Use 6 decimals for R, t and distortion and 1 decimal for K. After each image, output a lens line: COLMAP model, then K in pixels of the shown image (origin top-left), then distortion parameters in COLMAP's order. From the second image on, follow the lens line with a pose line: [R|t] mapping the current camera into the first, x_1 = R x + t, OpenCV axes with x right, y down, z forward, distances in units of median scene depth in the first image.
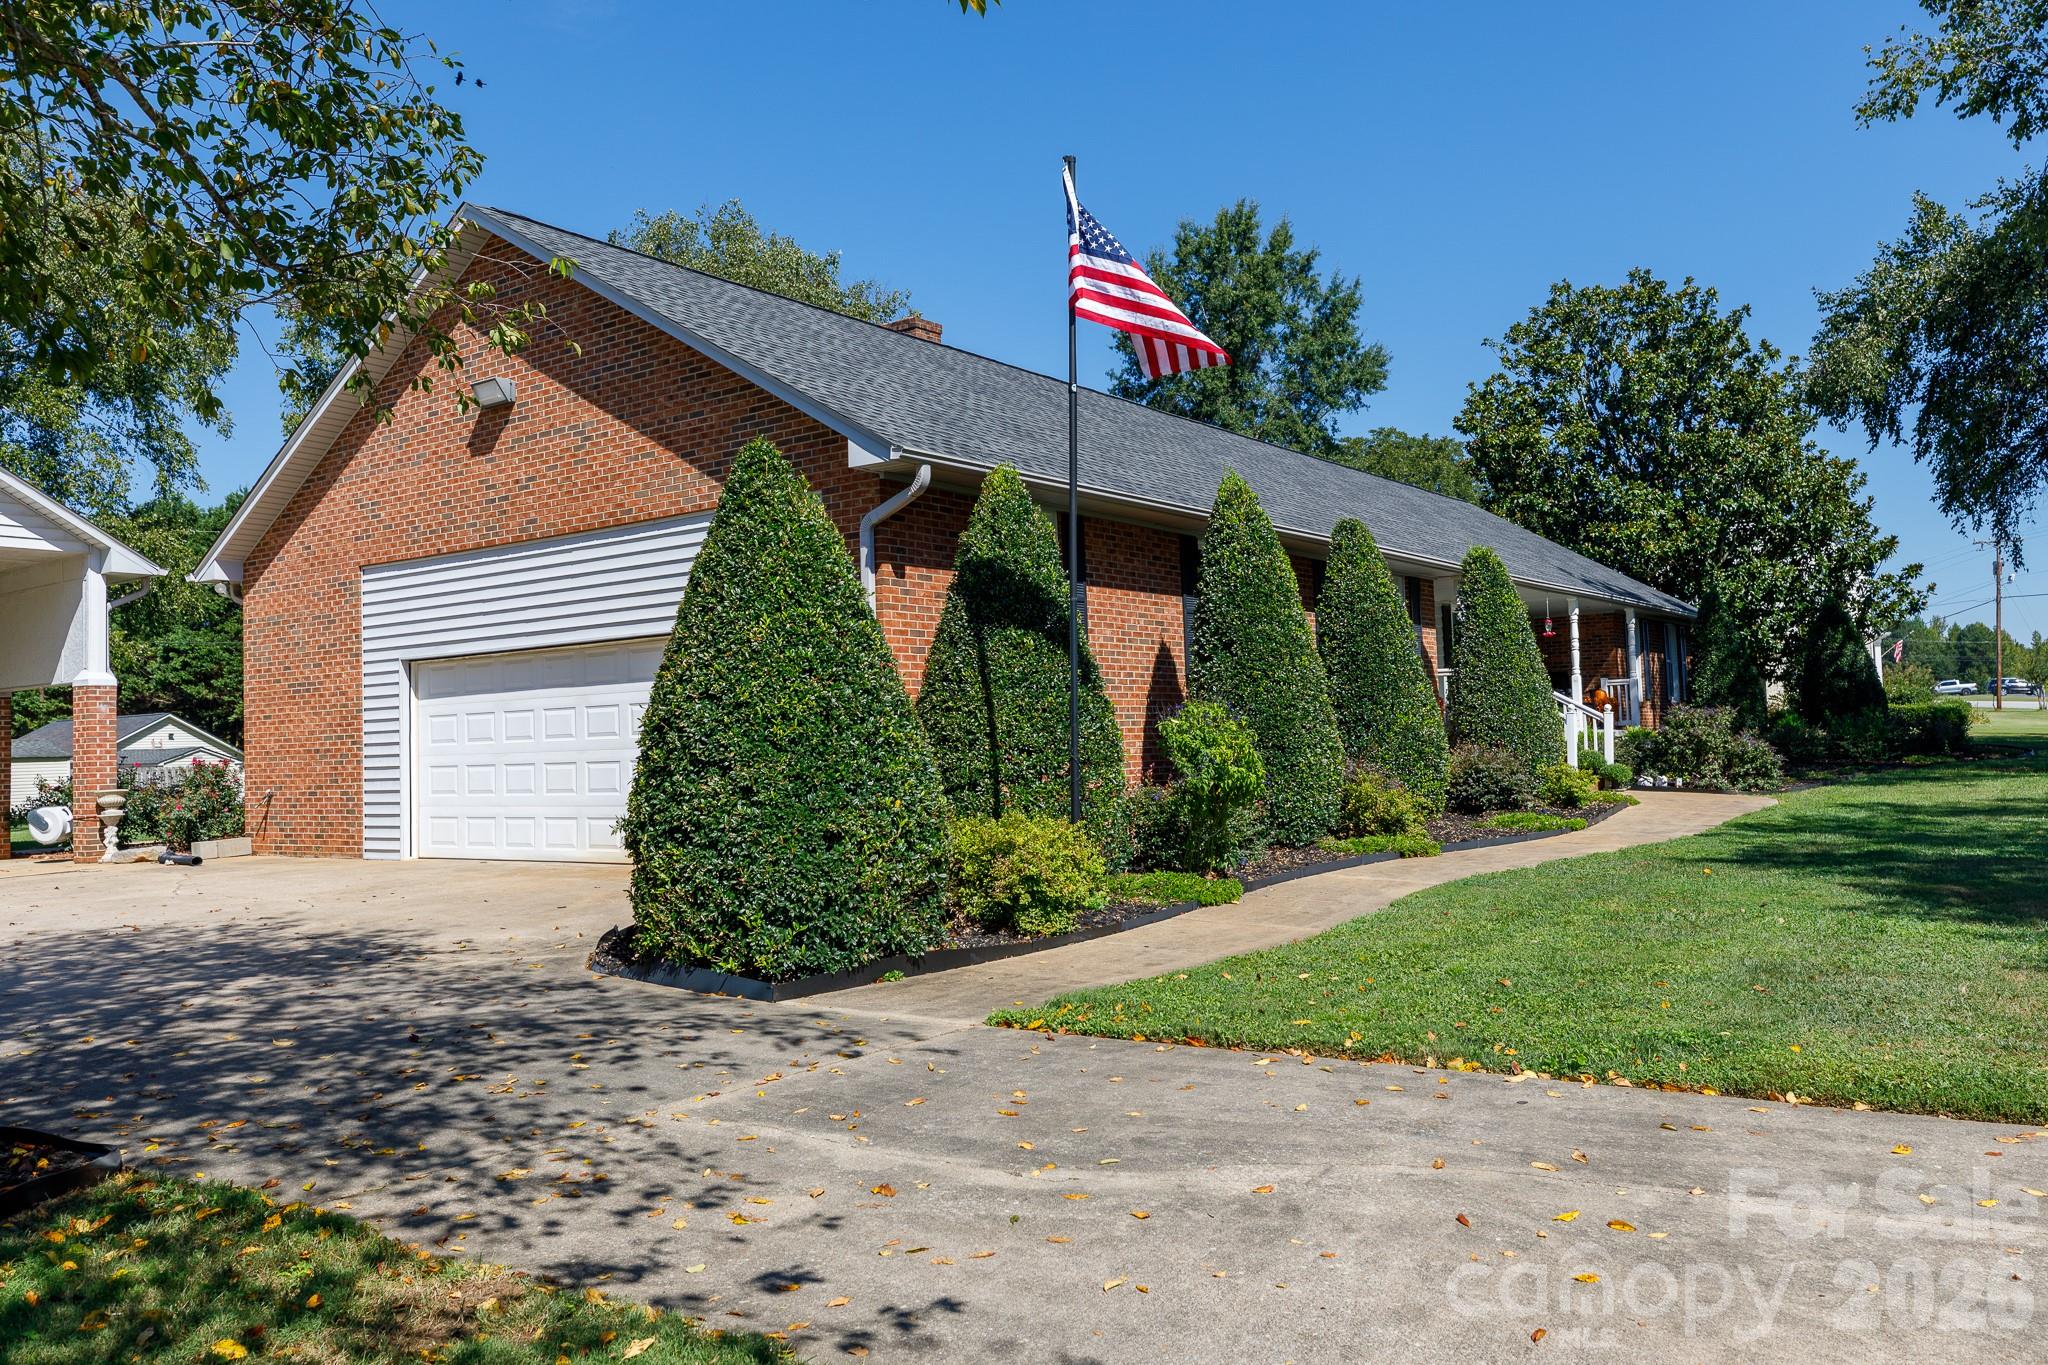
lens RADIAL K [[1586.7, 0, 1032.1], [0, 1586.7, 674.4], [0, 0, 1]] dist [0.001471, 0.006605]
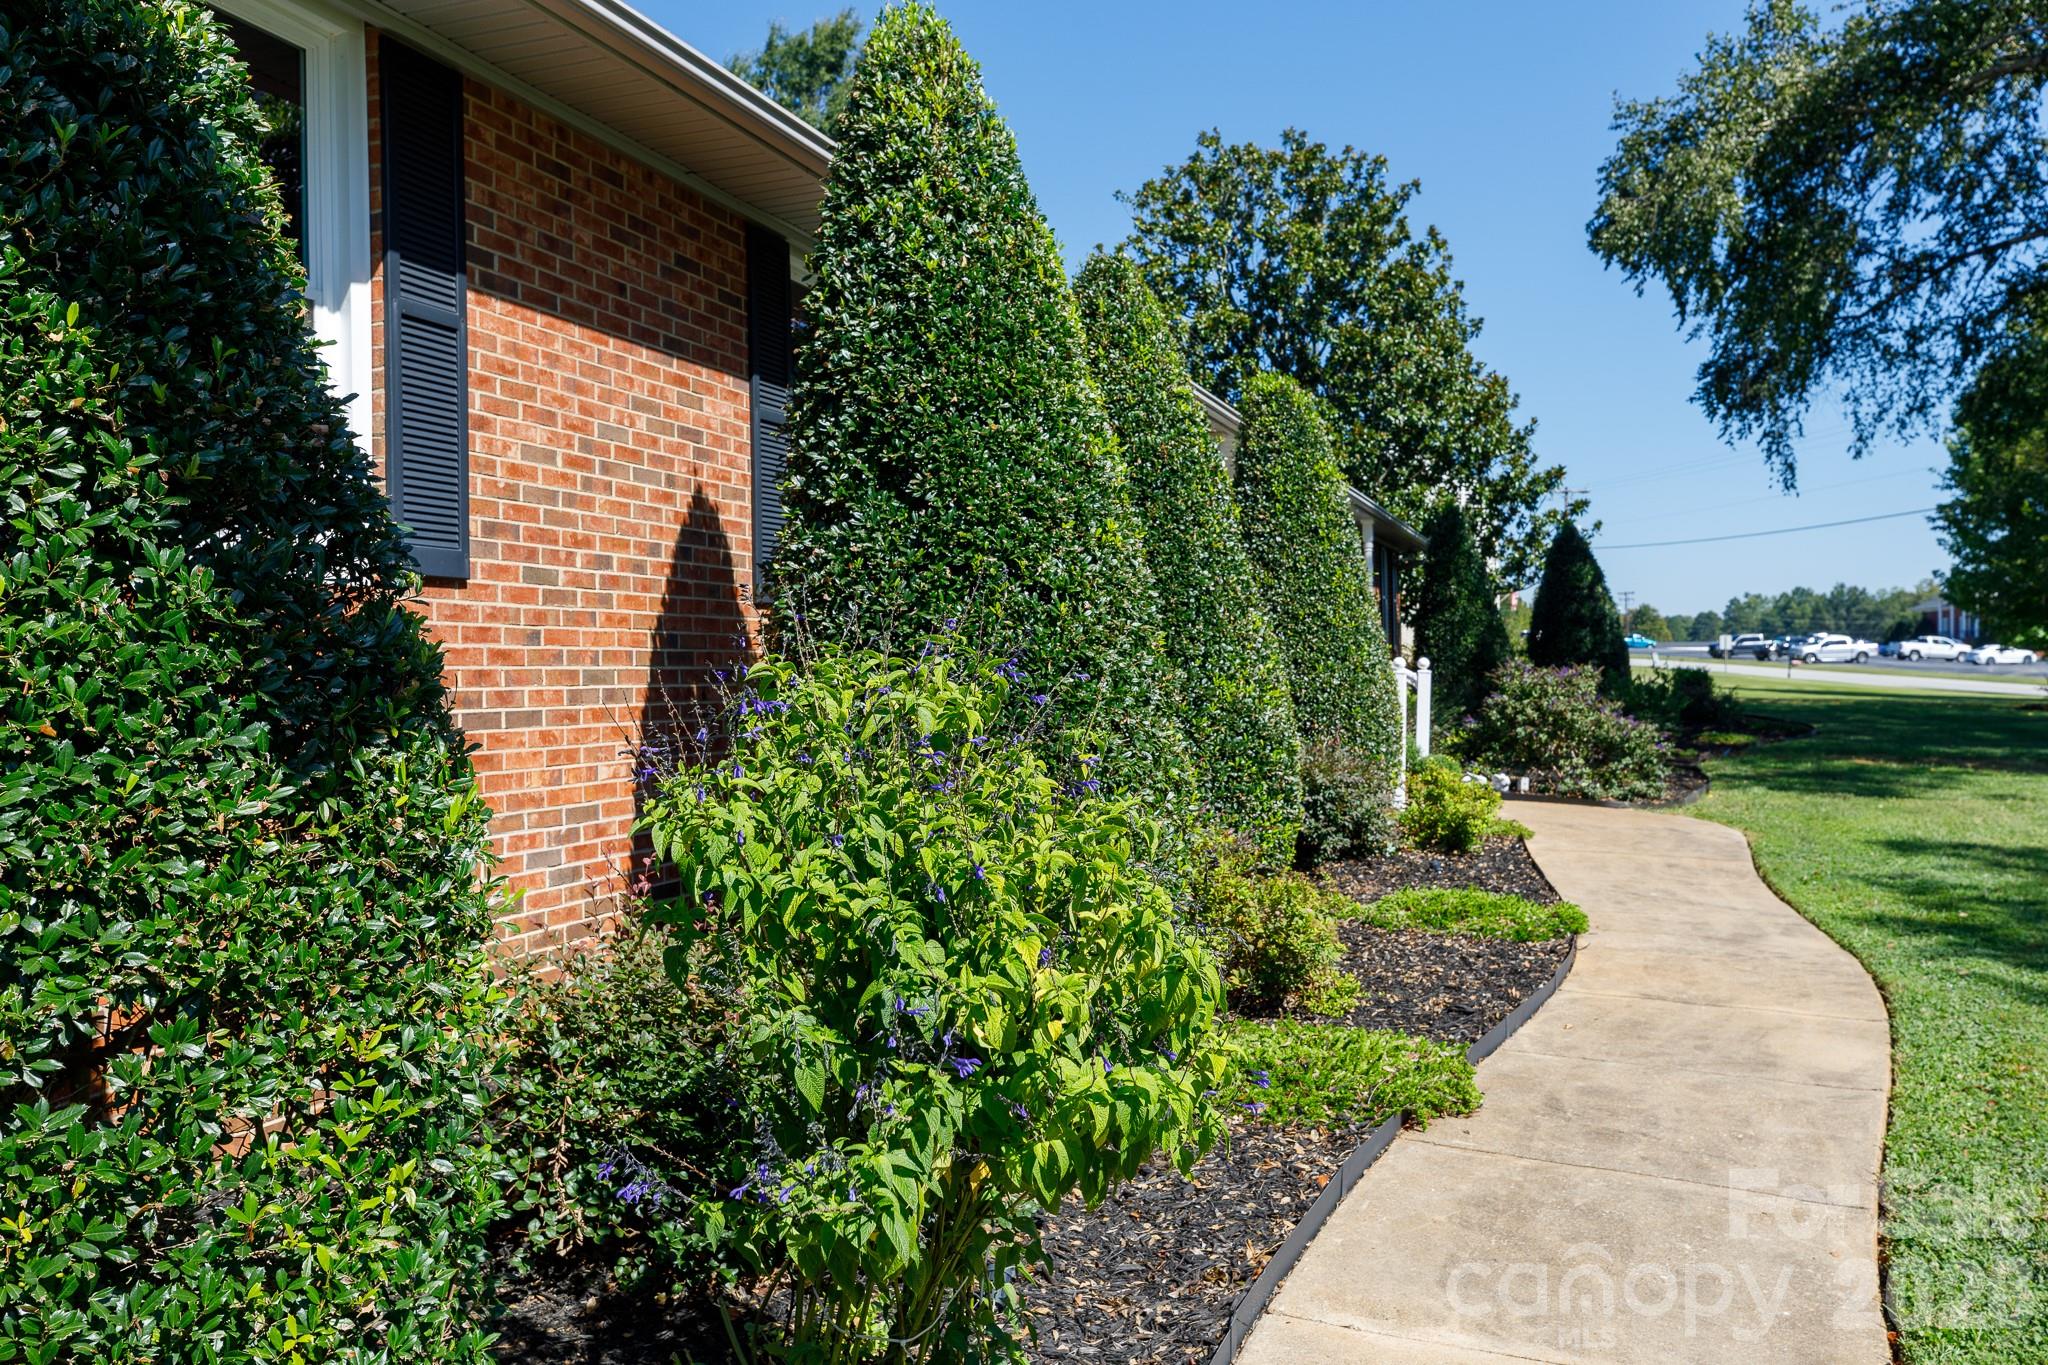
lens RADIAL K [[1586.7, 0, 1016.4], [0, 1586.7, 681.9], [0, 0, 1]] dist [0.001471, 0.006605]
pose [[0.961223, 0.020286, 0.275026, 0.056365], [-0.033574, 0.998481, 0.043693, 0.009209], [-0.273722, -0.051232, 0.960443, 0.659516]]
